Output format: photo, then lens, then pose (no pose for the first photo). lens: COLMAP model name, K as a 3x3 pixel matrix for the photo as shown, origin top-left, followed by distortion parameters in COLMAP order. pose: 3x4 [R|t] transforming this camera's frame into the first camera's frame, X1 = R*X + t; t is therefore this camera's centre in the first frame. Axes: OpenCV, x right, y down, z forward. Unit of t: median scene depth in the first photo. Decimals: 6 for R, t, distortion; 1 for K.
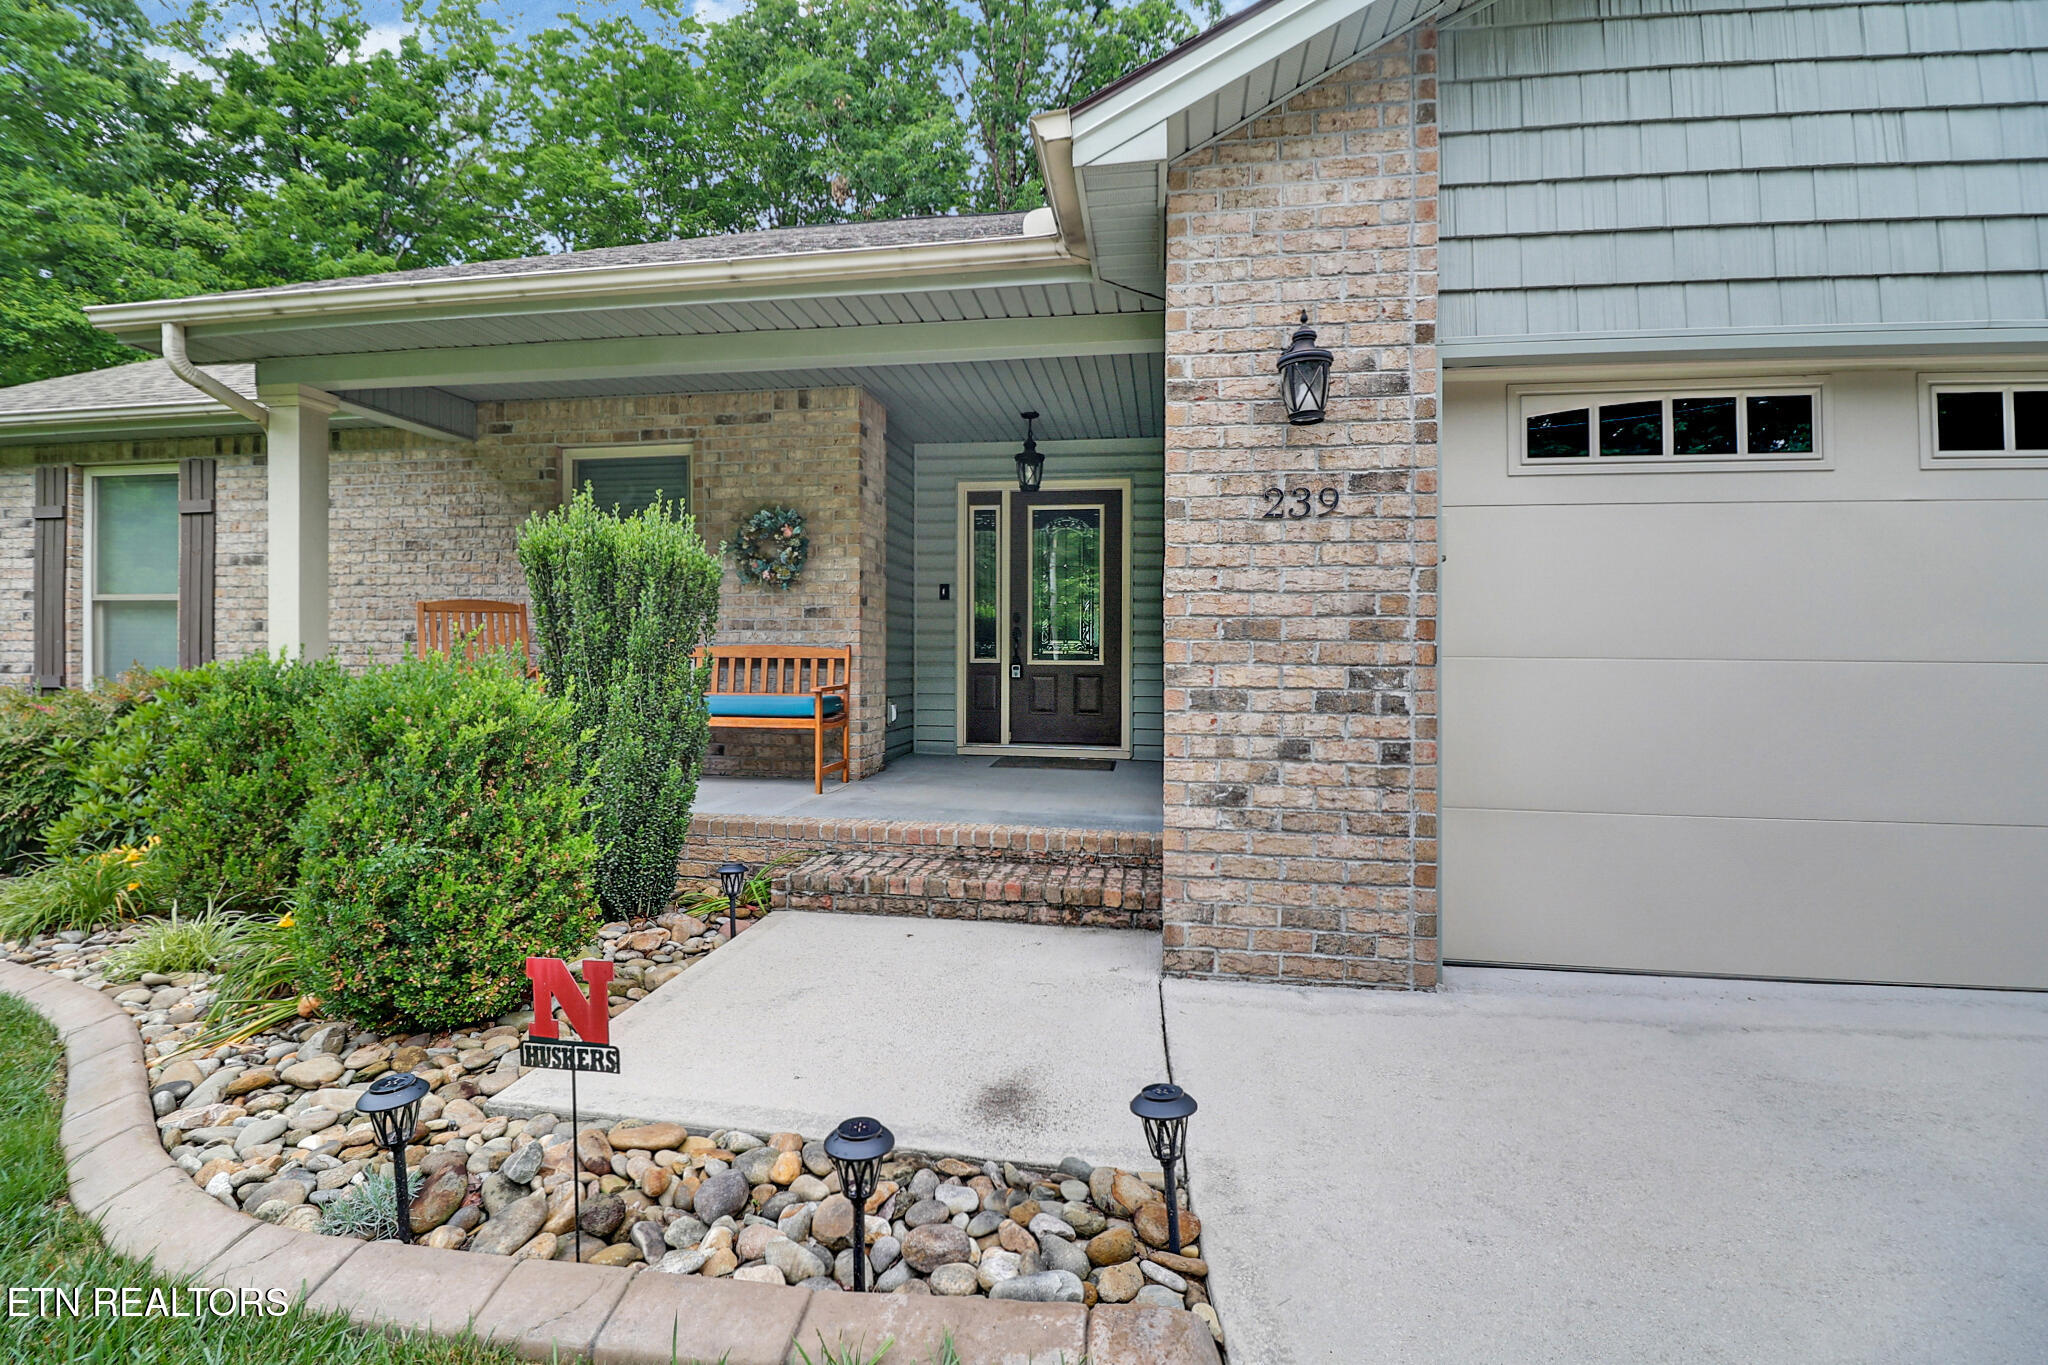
lens RADIAL K [[949.3, 0, 1018.1], [0, 949.3, 648.7], [0, 0, 1]] dist [-0.000120, -0.012189]
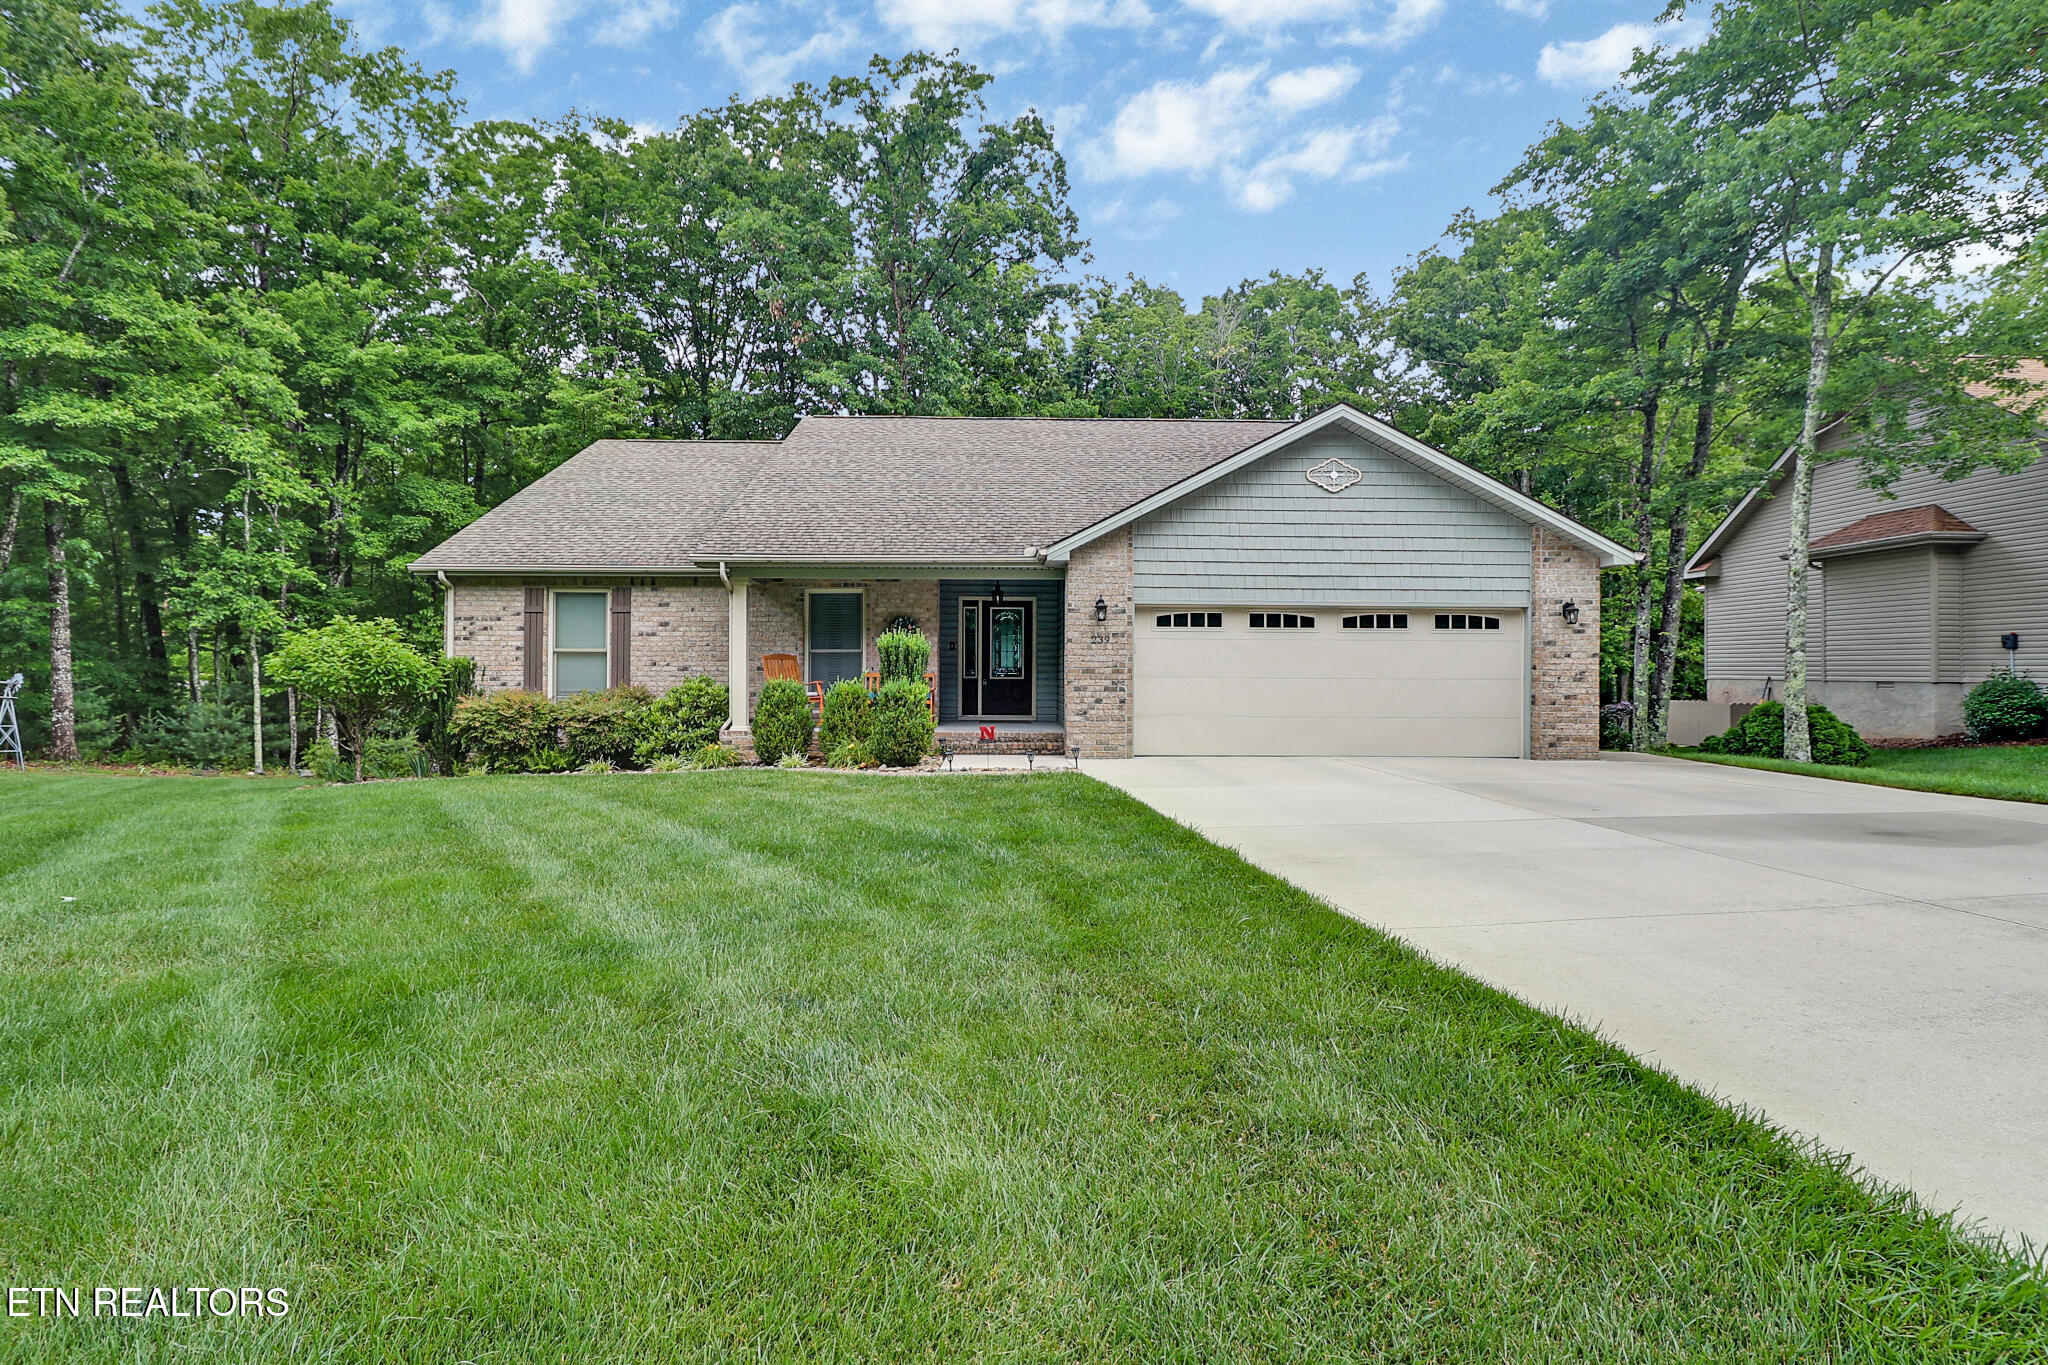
lens RADIAL K [[1052.1, 0, 1024.0], [0, 1052.1, 682.5], [0, 0, 1]] dist [-0.006713, -0.001950]
pose [[0.983755, -0.005963, 0.179420, -0.434009], [0.001679, 0.999710, 0.024022, -0.041585], [-0.179511, -0.023331, 0.983479, -1.760234]]
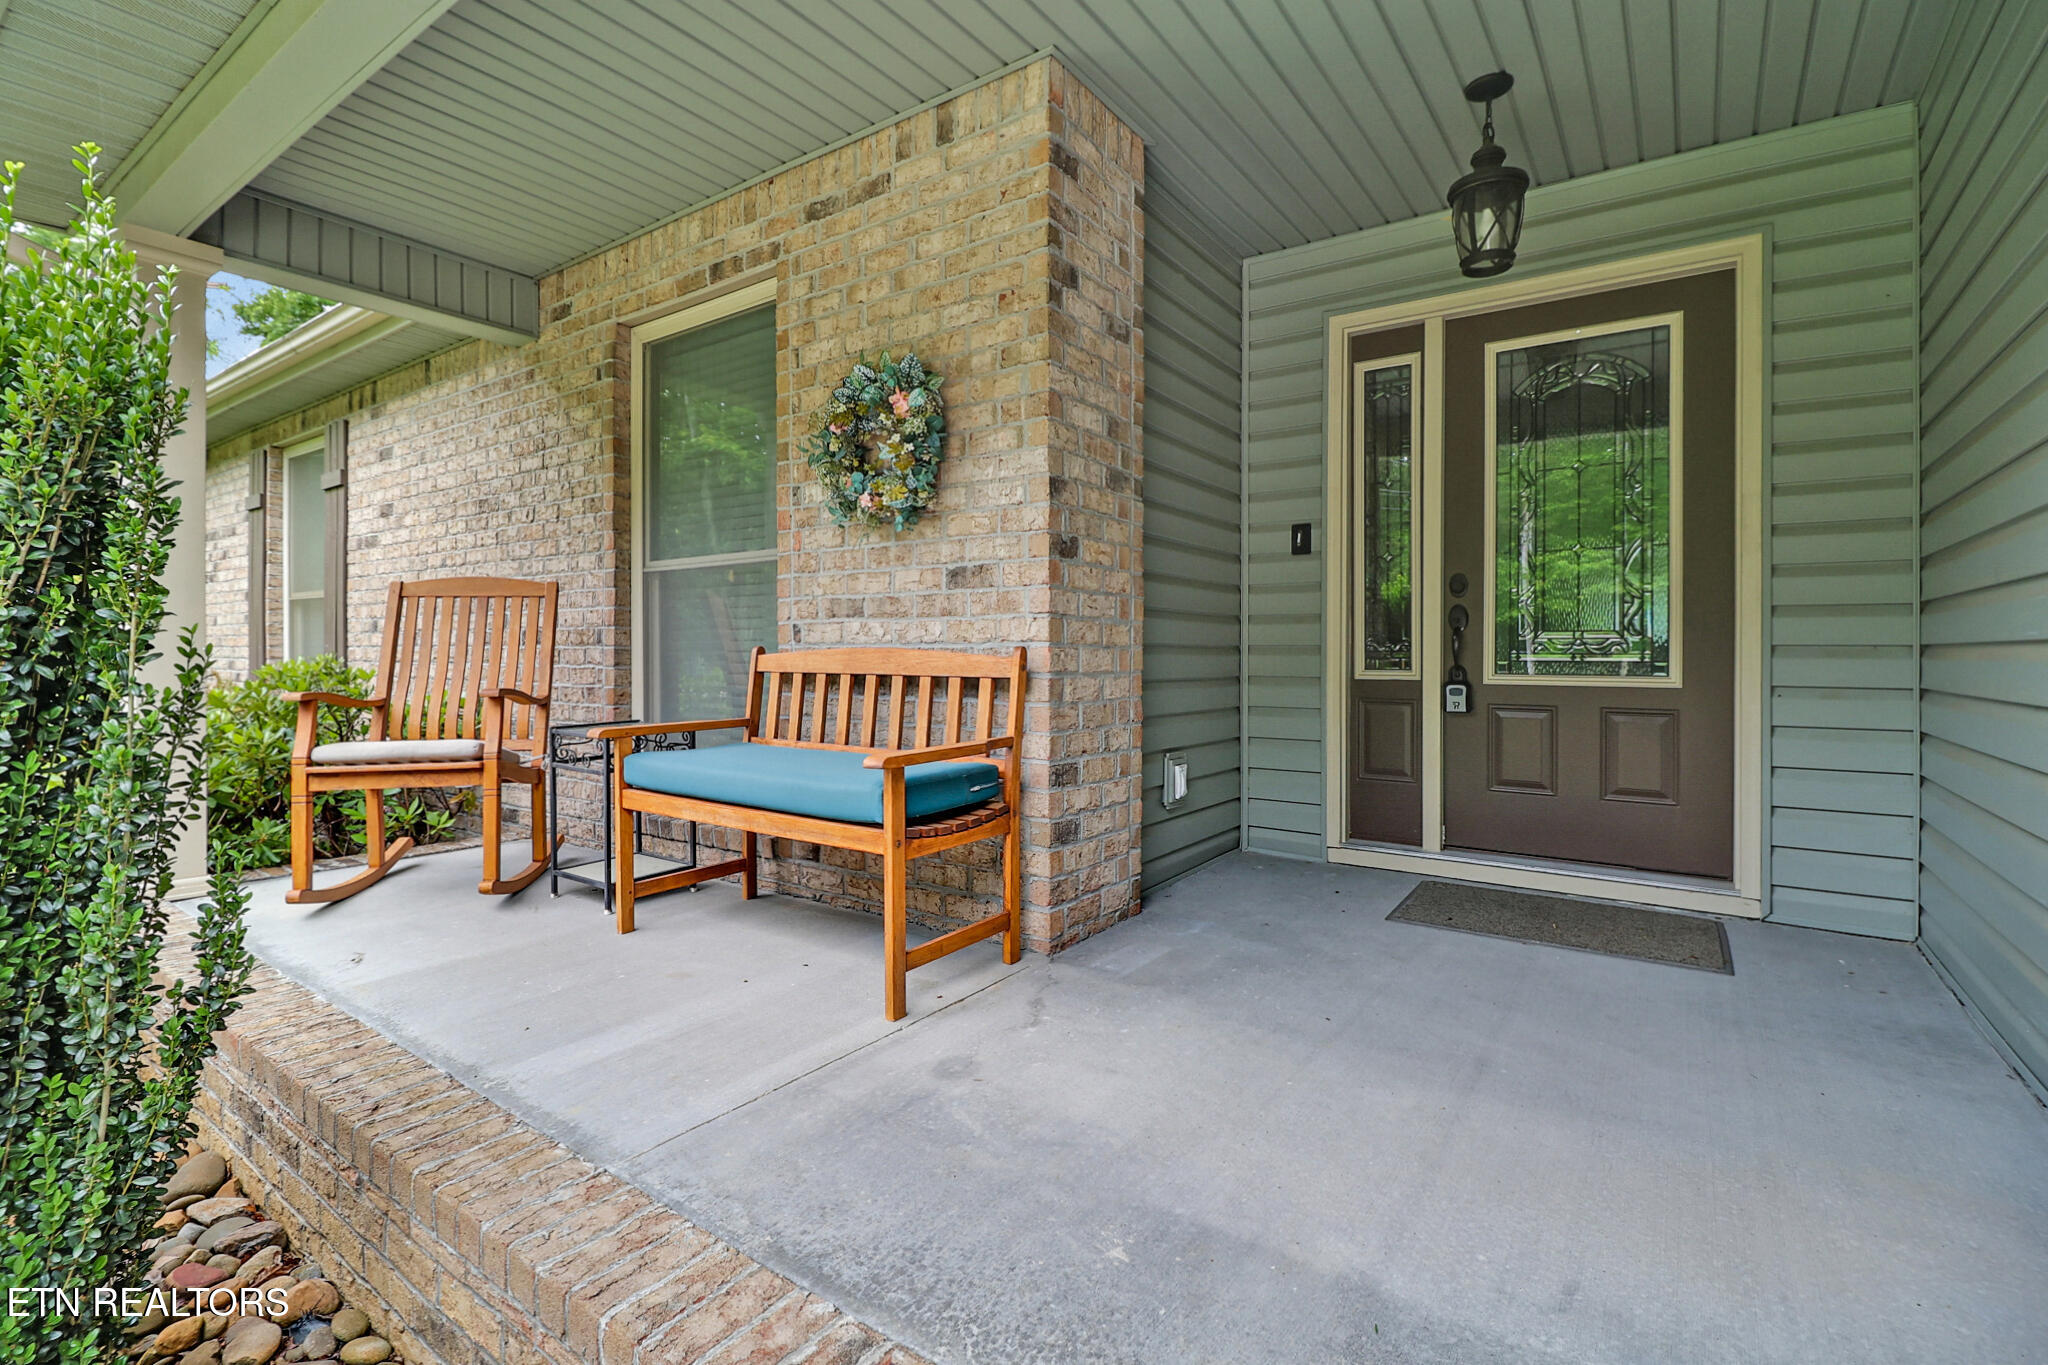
lens RADIAL K [[943.3, 0, 1009.3], [0, 943.3, 655.2], [0, 0, 1]] dist [0.016094, -0.022592]
pose [[0.894486, -0.002154, -0.447091, 0.011129], [0.006515, 0.999945, 0.008217, -0.003378], [0.447049, -0.010262, 0.894451, 0.589052]]
